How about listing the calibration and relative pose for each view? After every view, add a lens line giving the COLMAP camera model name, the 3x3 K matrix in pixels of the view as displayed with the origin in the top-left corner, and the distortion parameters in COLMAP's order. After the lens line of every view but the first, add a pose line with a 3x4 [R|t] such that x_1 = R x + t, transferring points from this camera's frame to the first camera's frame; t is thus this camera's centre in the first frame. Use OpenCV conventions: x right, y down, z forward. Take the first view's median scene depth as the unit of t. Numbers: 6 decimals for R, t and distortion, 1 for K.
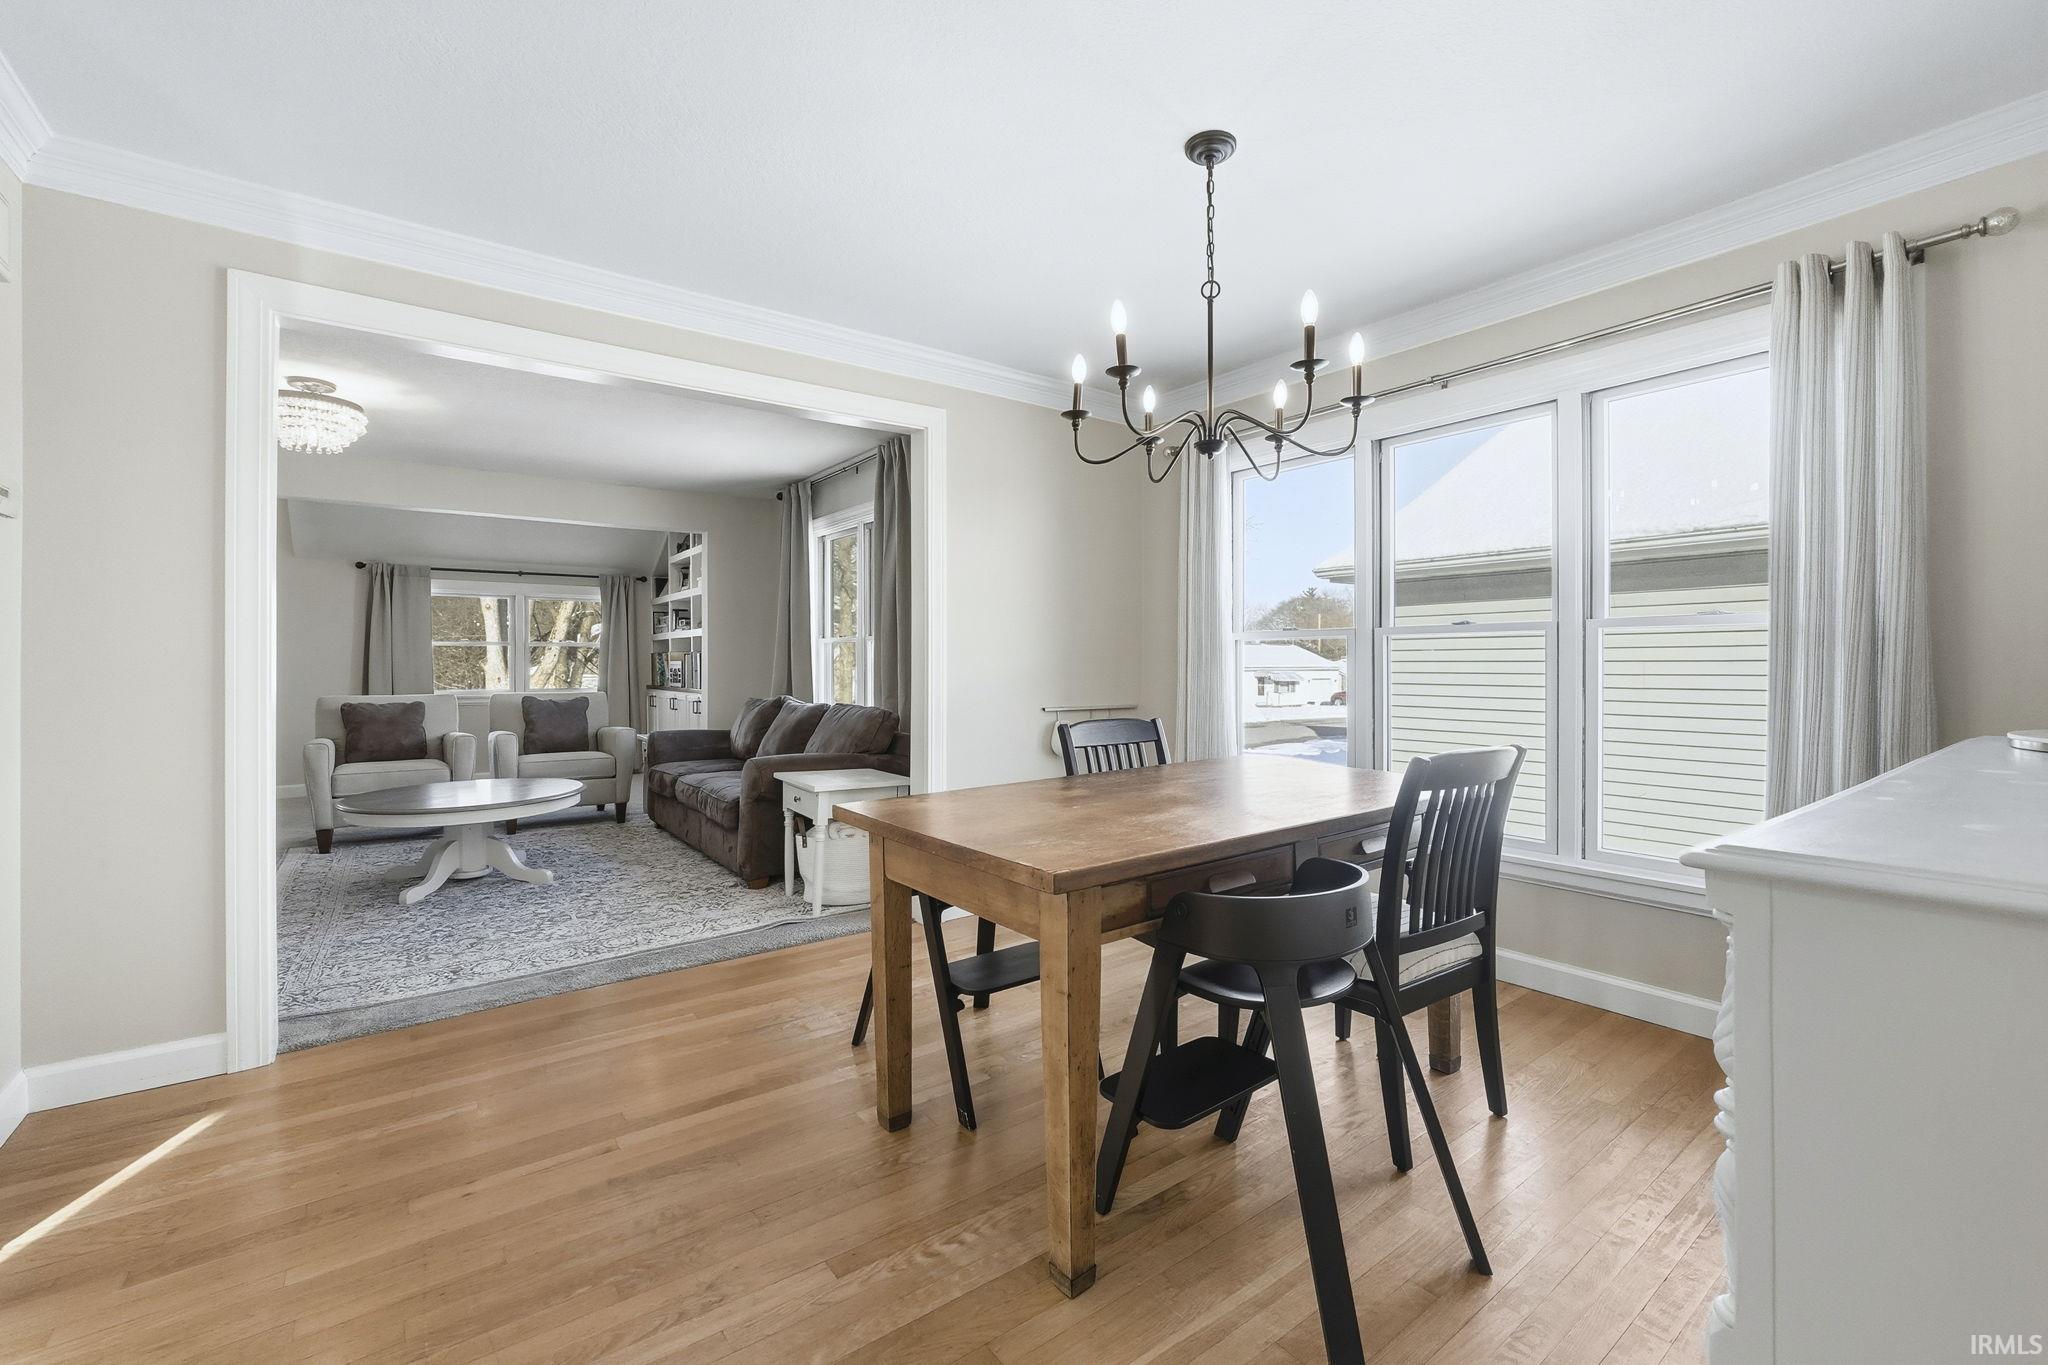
lens RADIAL K [[860.9, 0, 1025.4], [0, 860.9, 672.6], [0, 0, 1]] dist [-0.010670, 0.001391]
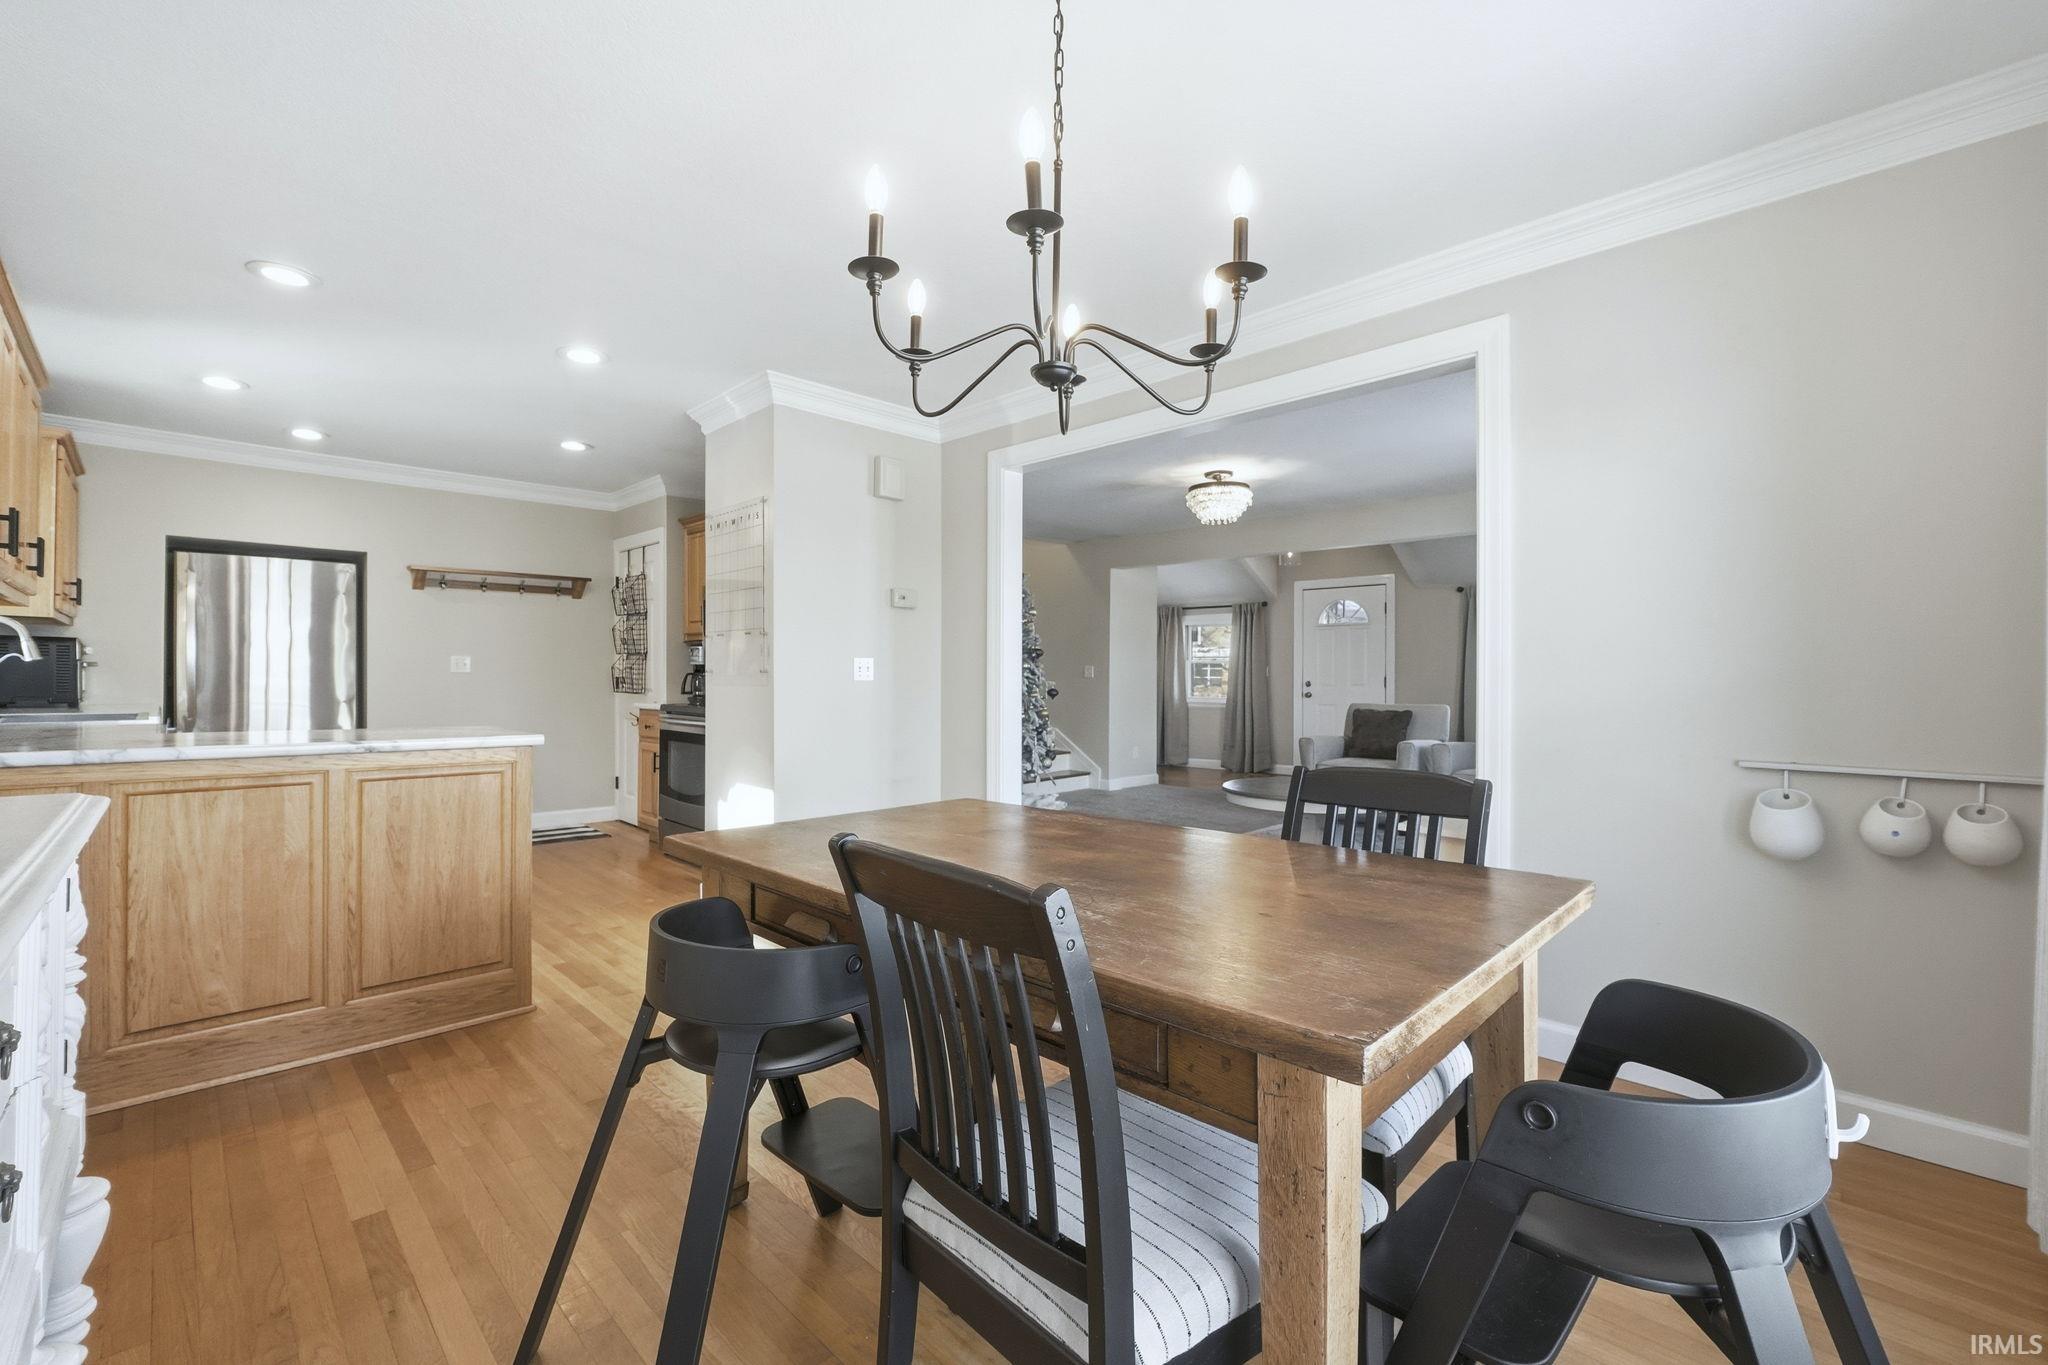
lens RADIAL K [[860.9, 0, 1025.4], [0, 860.9, 672.6], [0, 0, 1]] dist [-0.010670, 0.001391]
pose [[0.140014, -0.004189, -0.990141, 0.429570], [-0.011346, 0.999919, -0.005835, -0.004265], [0.990085, 0.012051, 0.139955, 0.423271]]
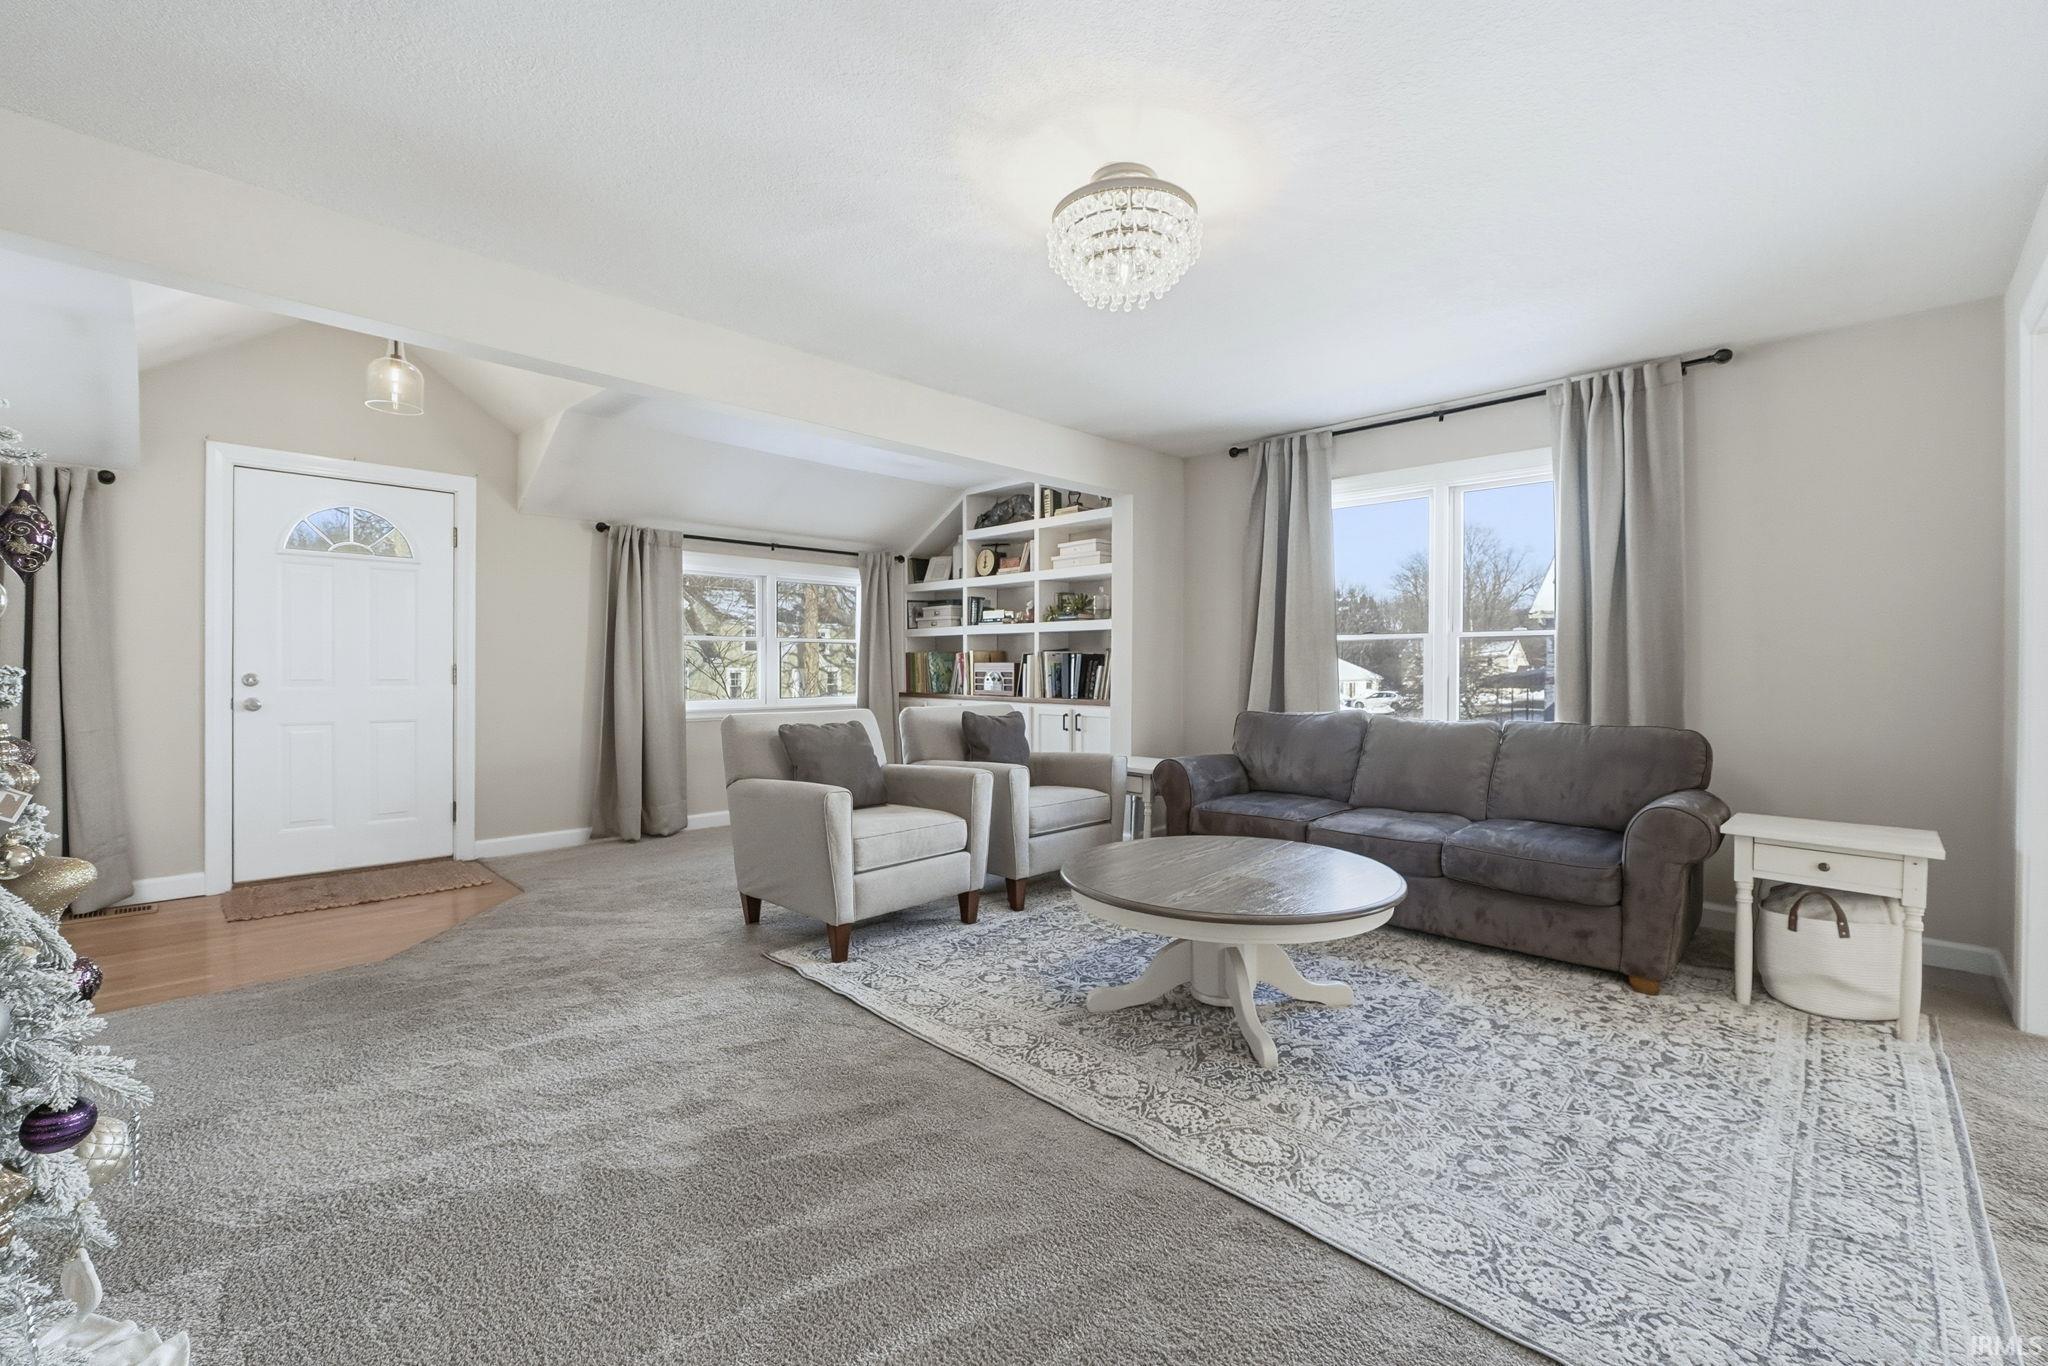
lens RADIAL K [[860.9, 0, 1025.4], [0, 860.9, 673.1], [0, 0, 1]] dist [-0.010670, 0.001391]
pose [[0.988383, 0.001322, 0.151980, -0.844083], [-0.000548, 0.999987, -0.005134, -0.000511], [-0.151985, 0.004991, 0.988370, 0.369888]]
